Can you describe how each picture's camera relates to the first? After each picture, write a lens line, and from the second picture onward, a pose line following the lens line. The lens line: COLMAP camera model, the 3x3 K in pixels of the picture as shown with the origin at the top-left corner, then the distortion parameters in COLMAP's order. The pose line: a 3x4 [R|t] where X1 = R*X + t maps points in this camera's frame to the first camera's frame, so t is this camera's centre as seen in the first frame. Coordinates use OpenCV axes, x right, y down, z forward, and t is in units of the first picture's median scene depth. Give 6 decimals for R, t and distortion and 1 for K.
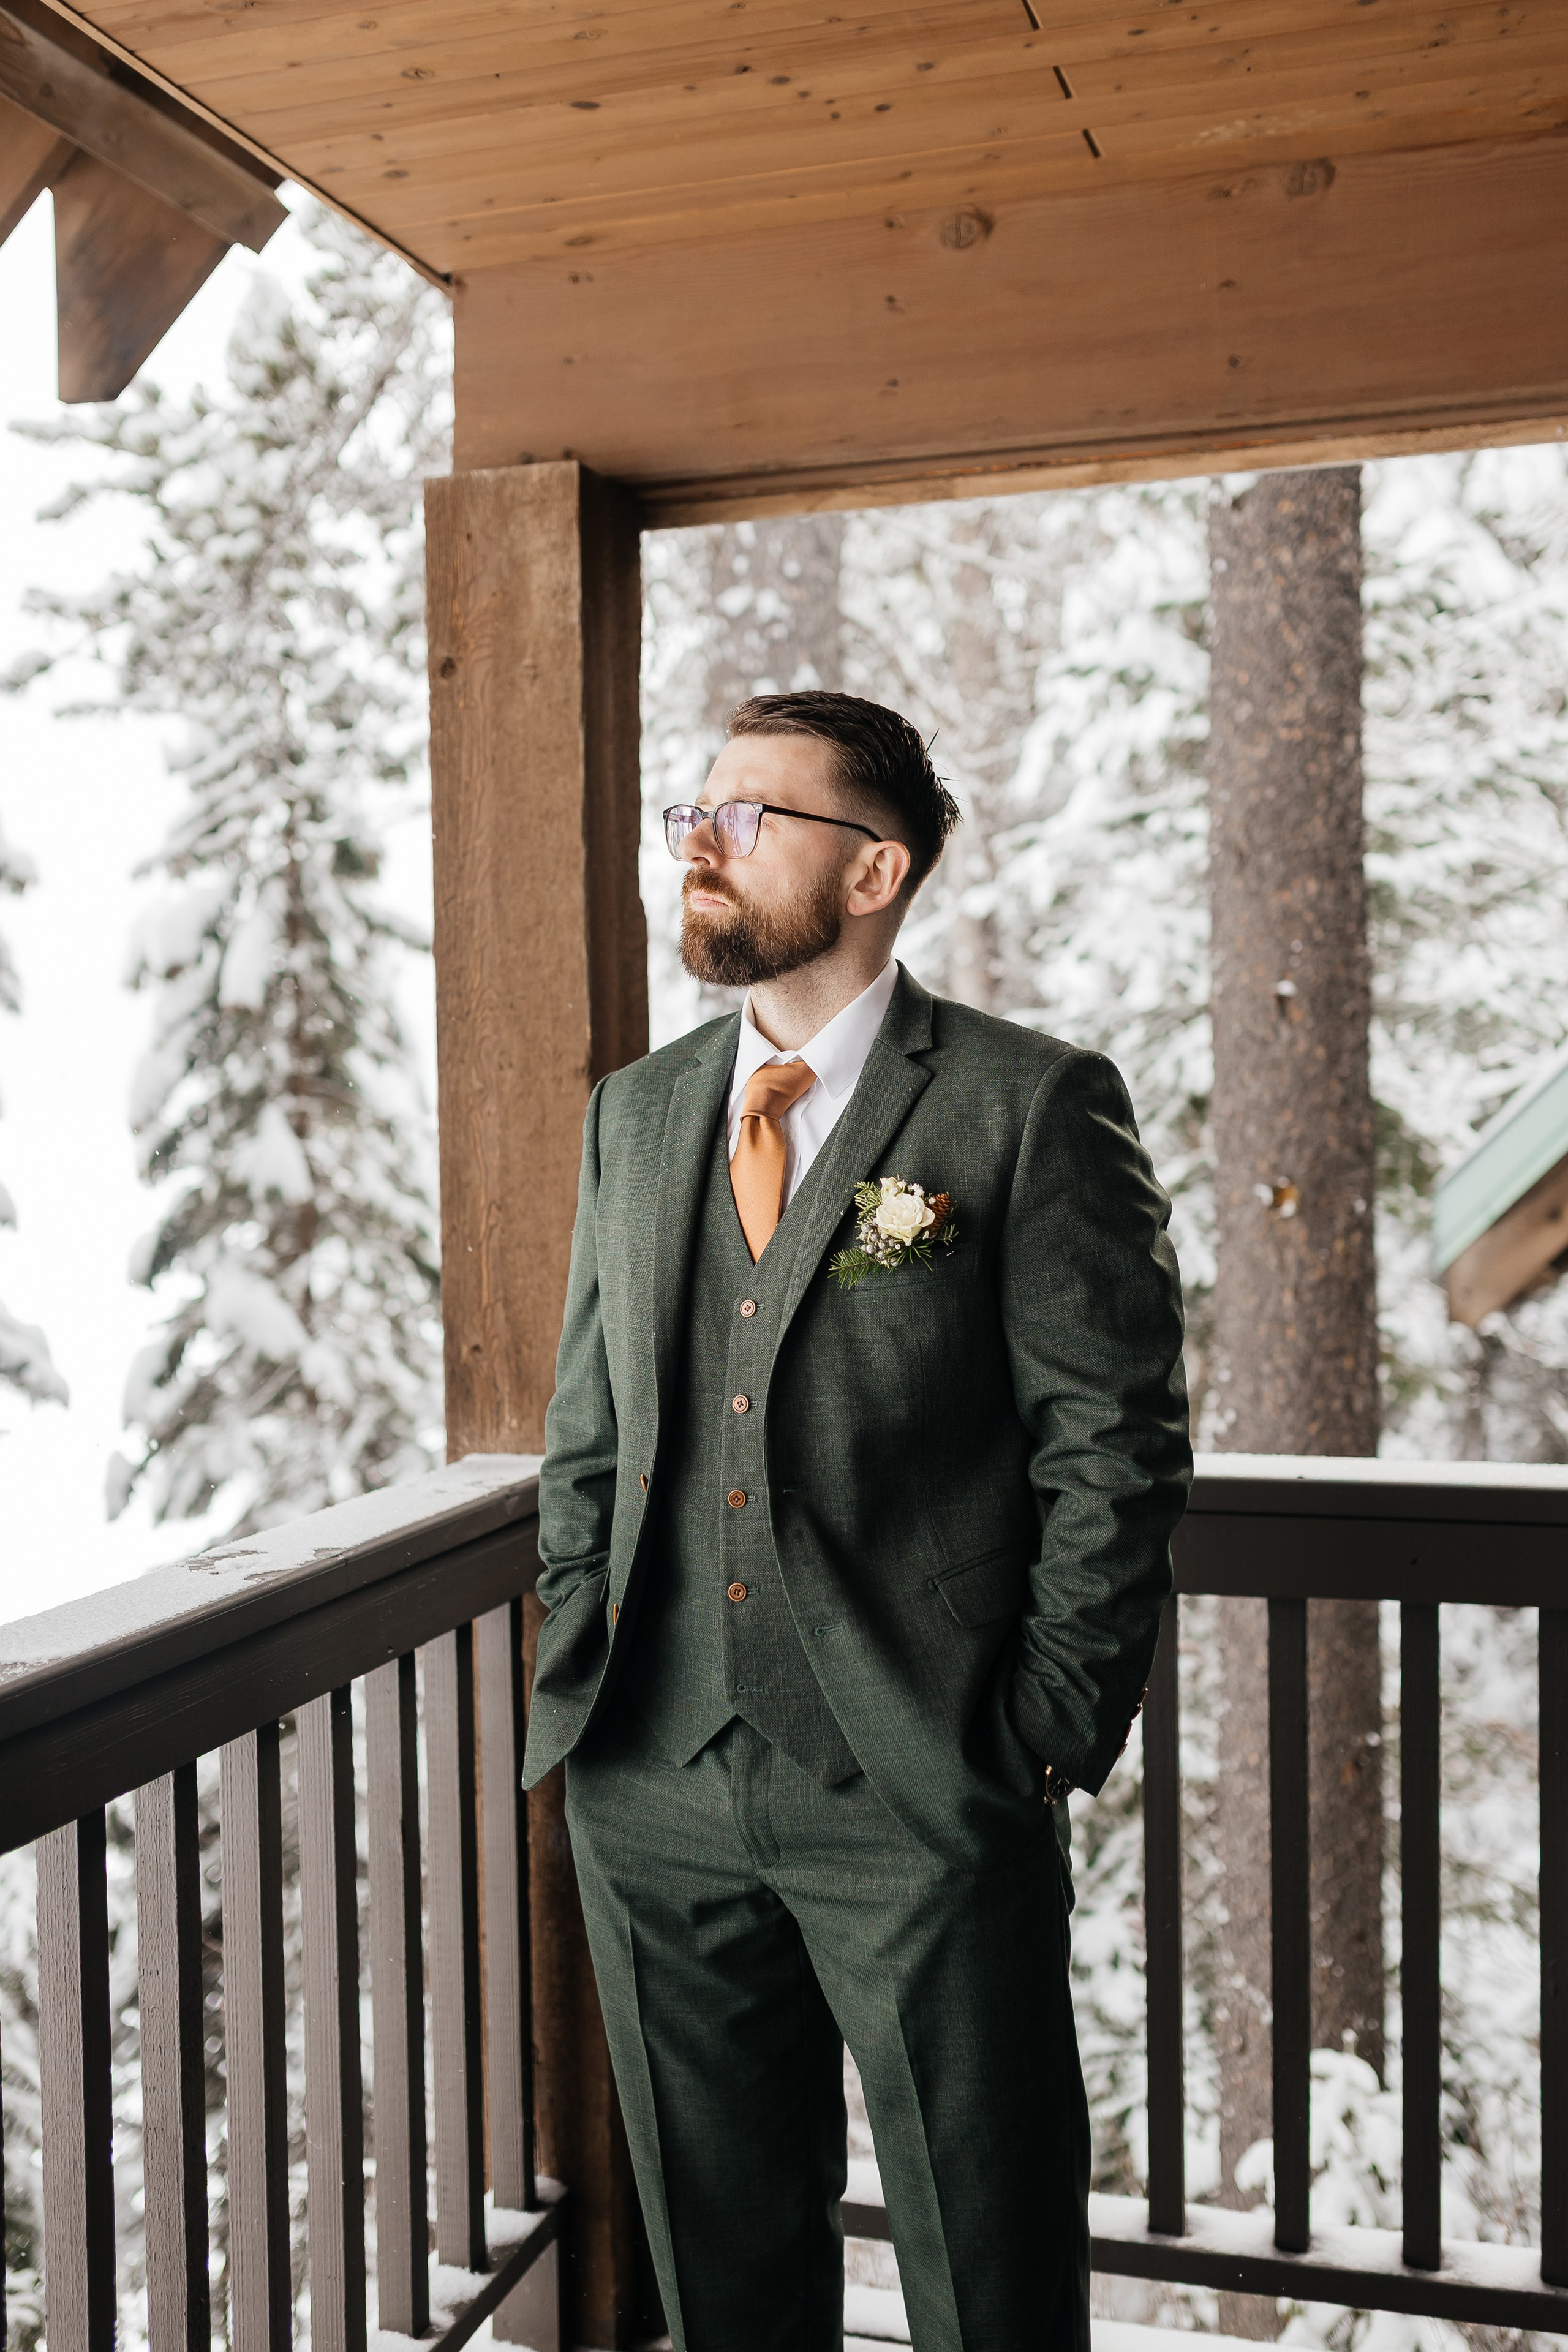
lens RADIAL K [[2339.1, 0, 806.7], [0, 2339.1, 1173.3], [0, 0, 1]] dist [0.000261, 0.006842]
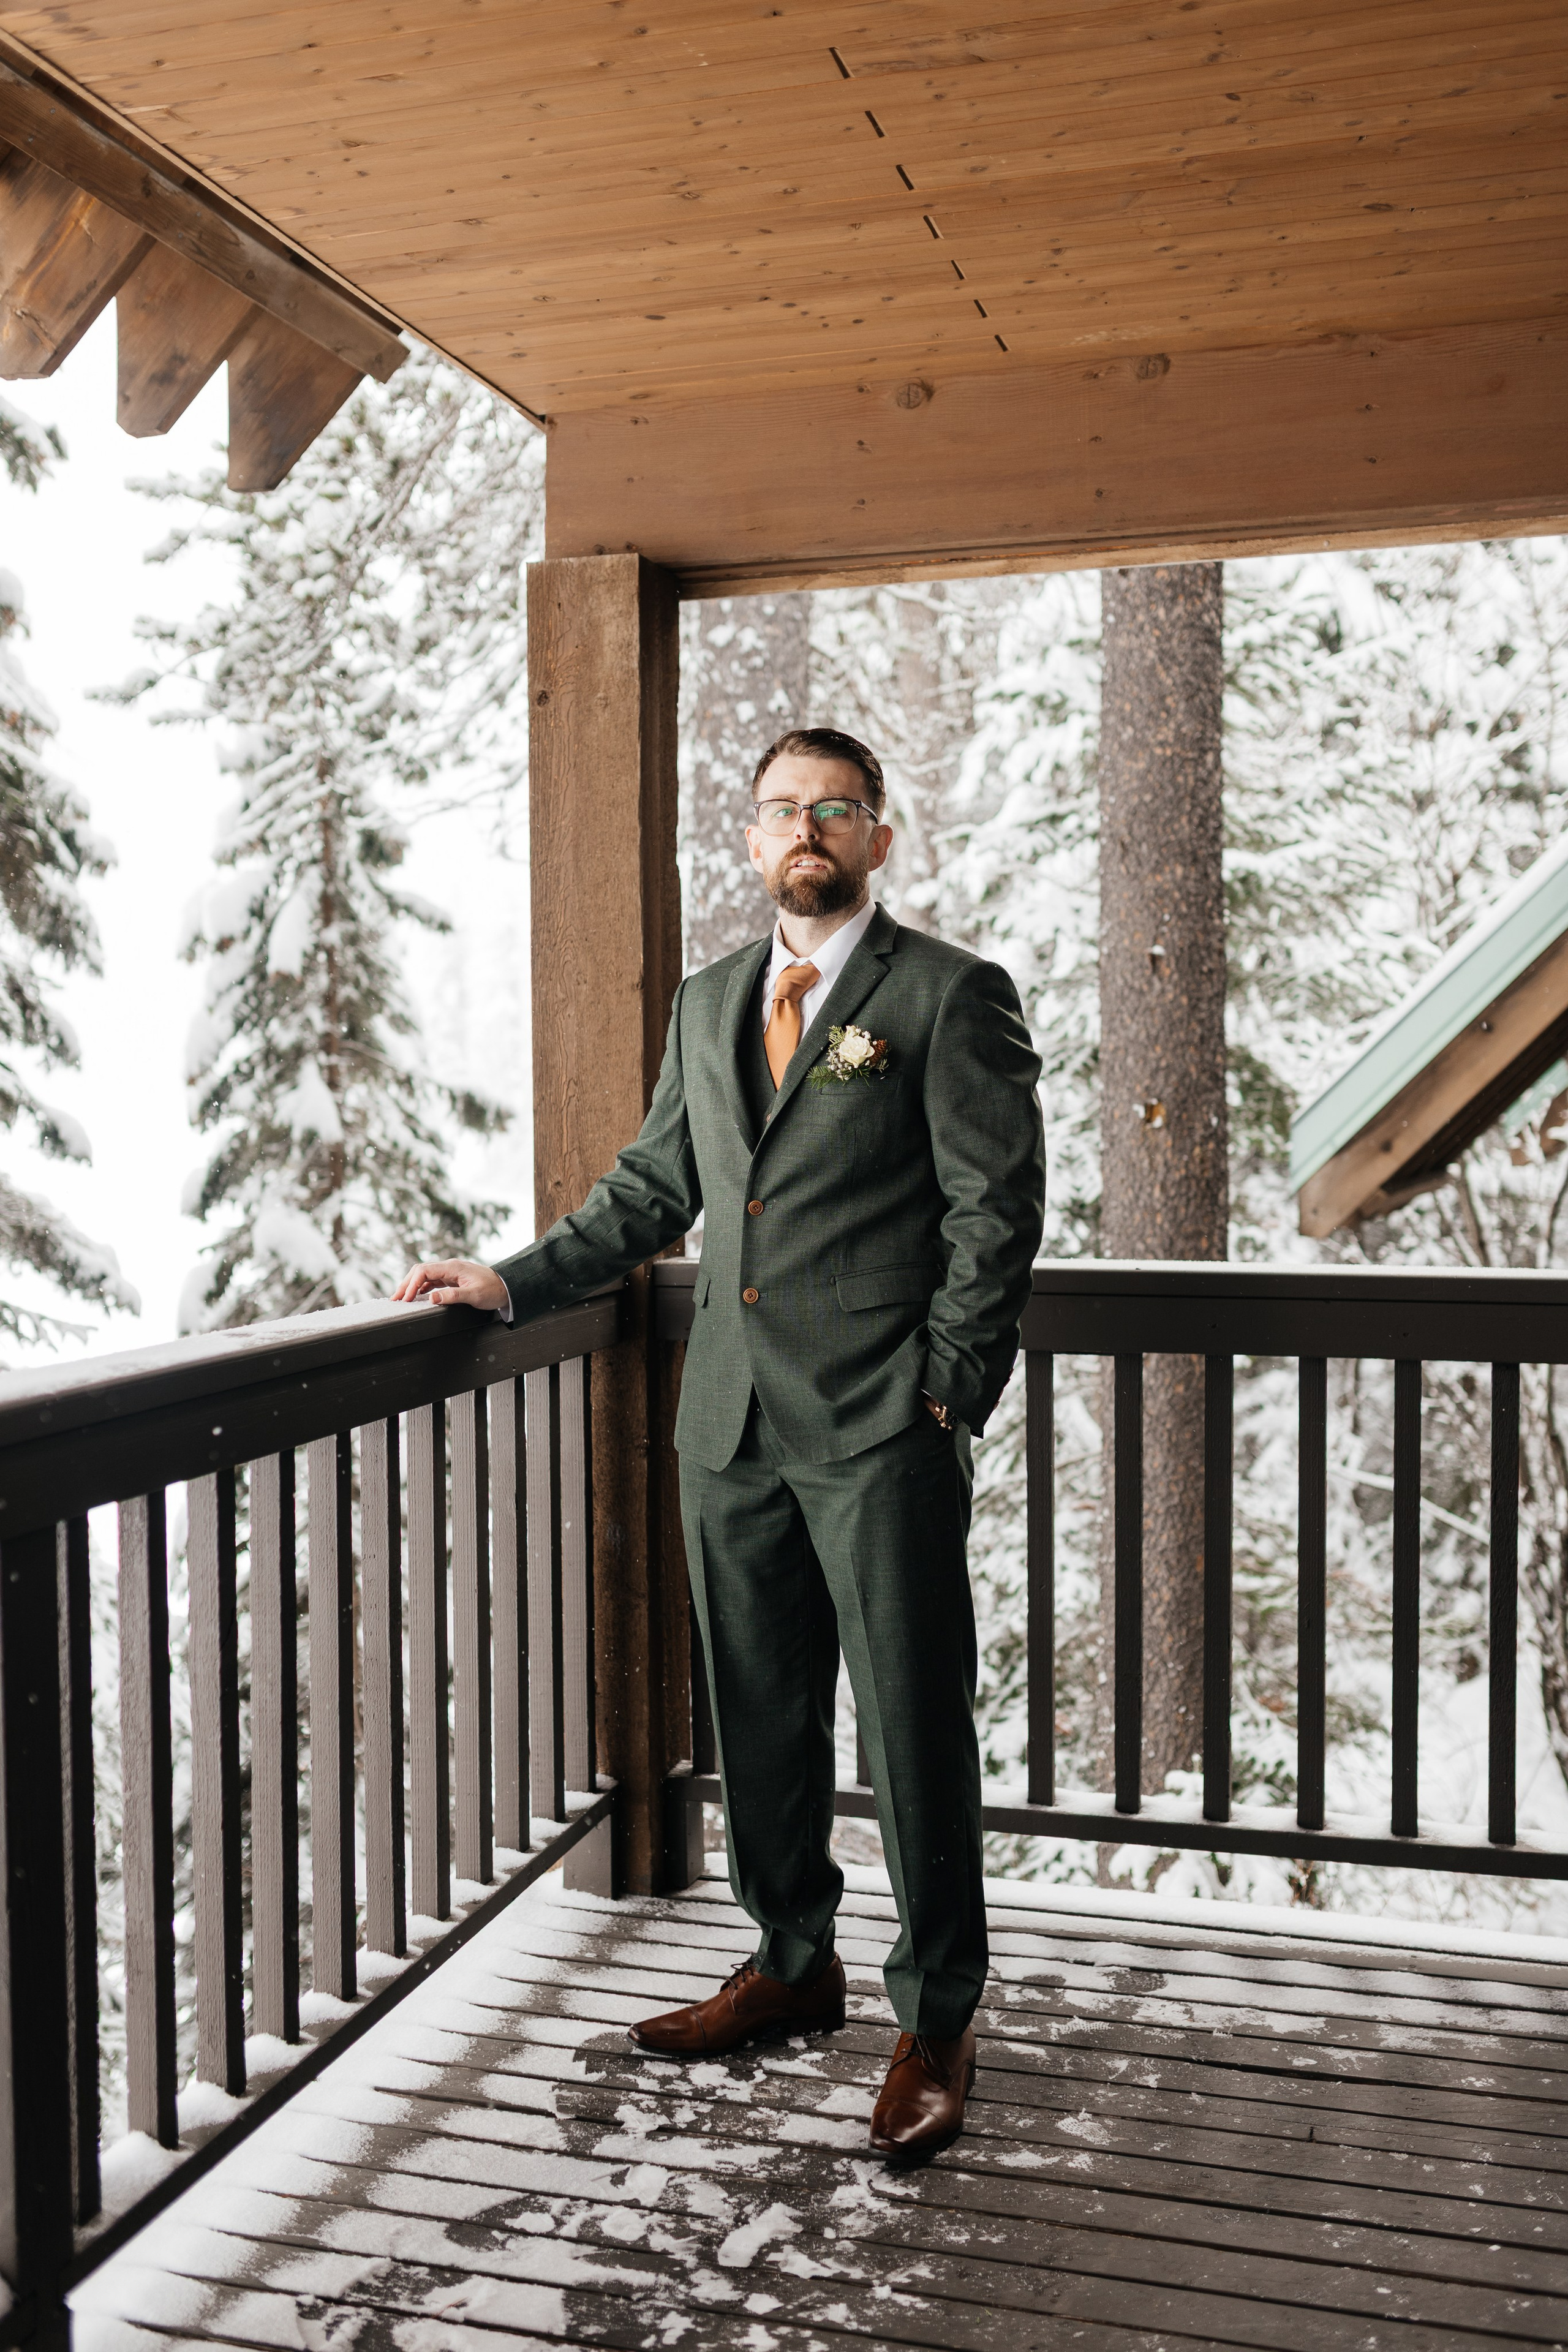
lens RADIAL K [[2178.8, 0, 792.3], [0, 2178.8, 1168.9], [0, 0, 1]] dist [-0.001367, 0.009408]
pose [[0.999835, 0.009234, 0.015658, -0.021617], [-0.009344, 0.999932, 0.006940, 0.056516], [-0.015593, -0.007086, 0.999853, -0.315341]]
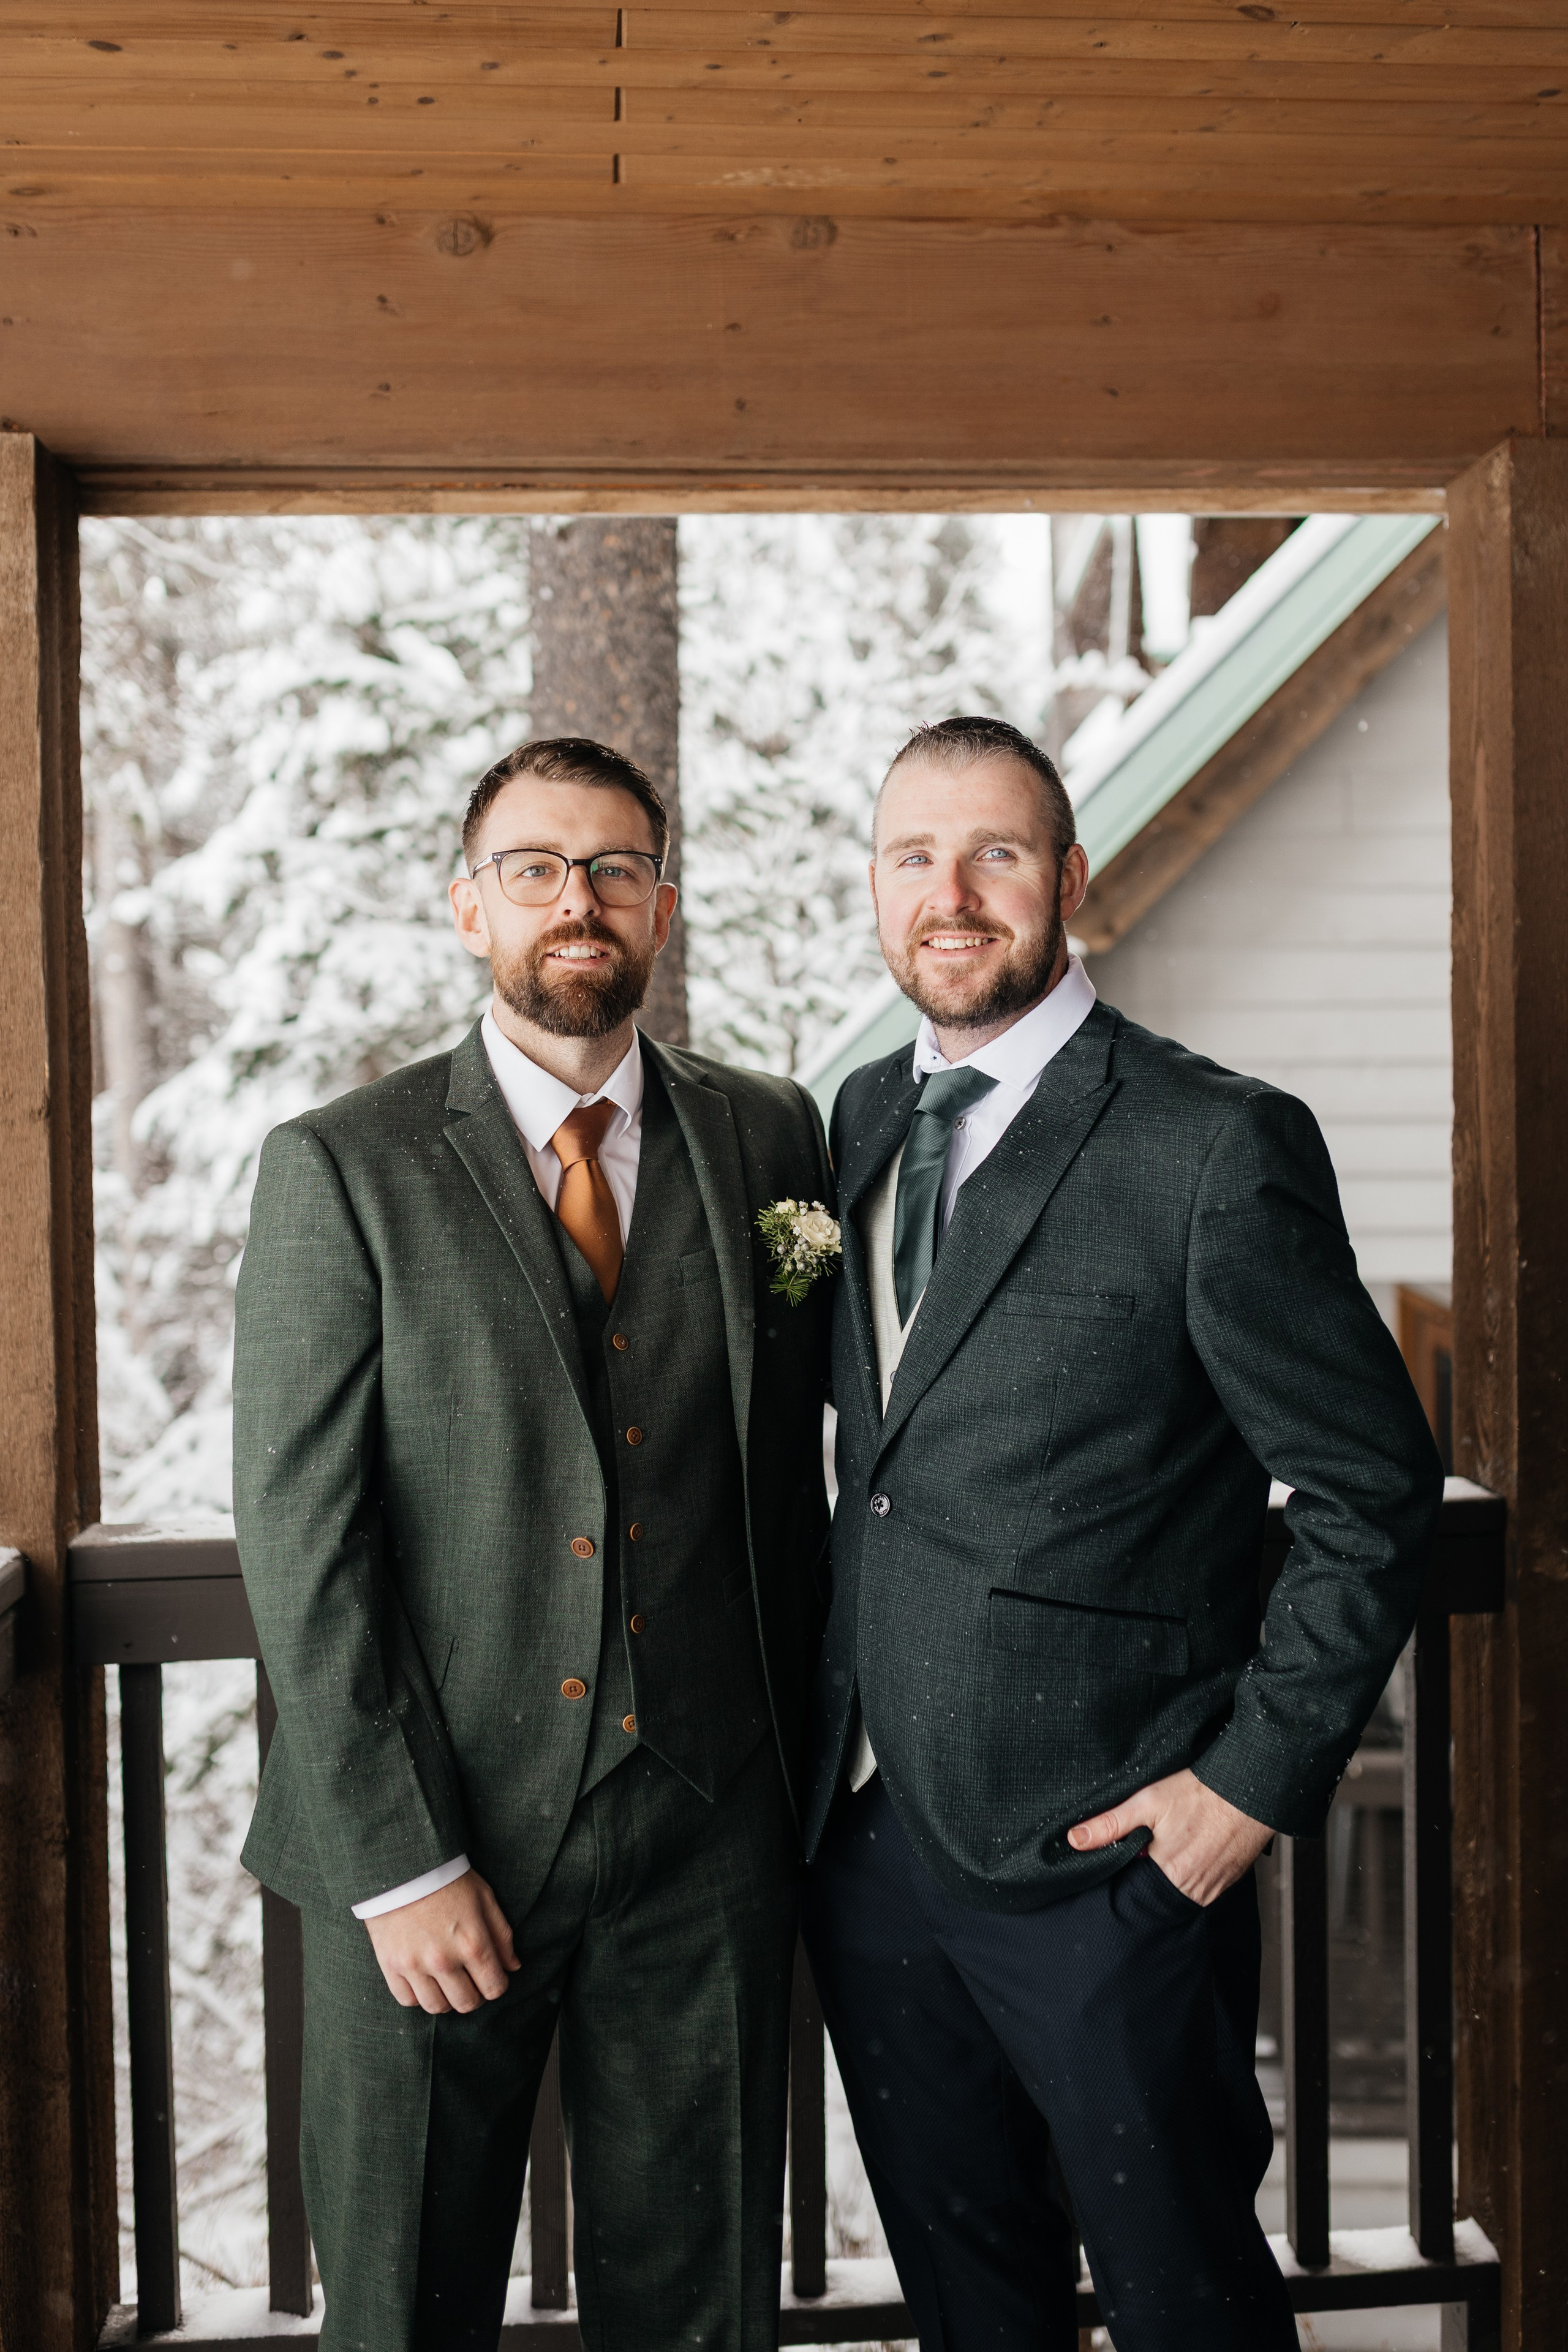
lens RADIAL K [[2310.1, 0, 788.7], [0, 2310.1, 1124.2], [0, 0, 1]] dist [0.005336, -0.006964]
pose [[0.930020, -0.006608, 0.367450, -0.153535], [0.015143, 0.999678, -0.020347, -0.017070], [-0.367197, 0.024487, 0.929821, 0.074070]]
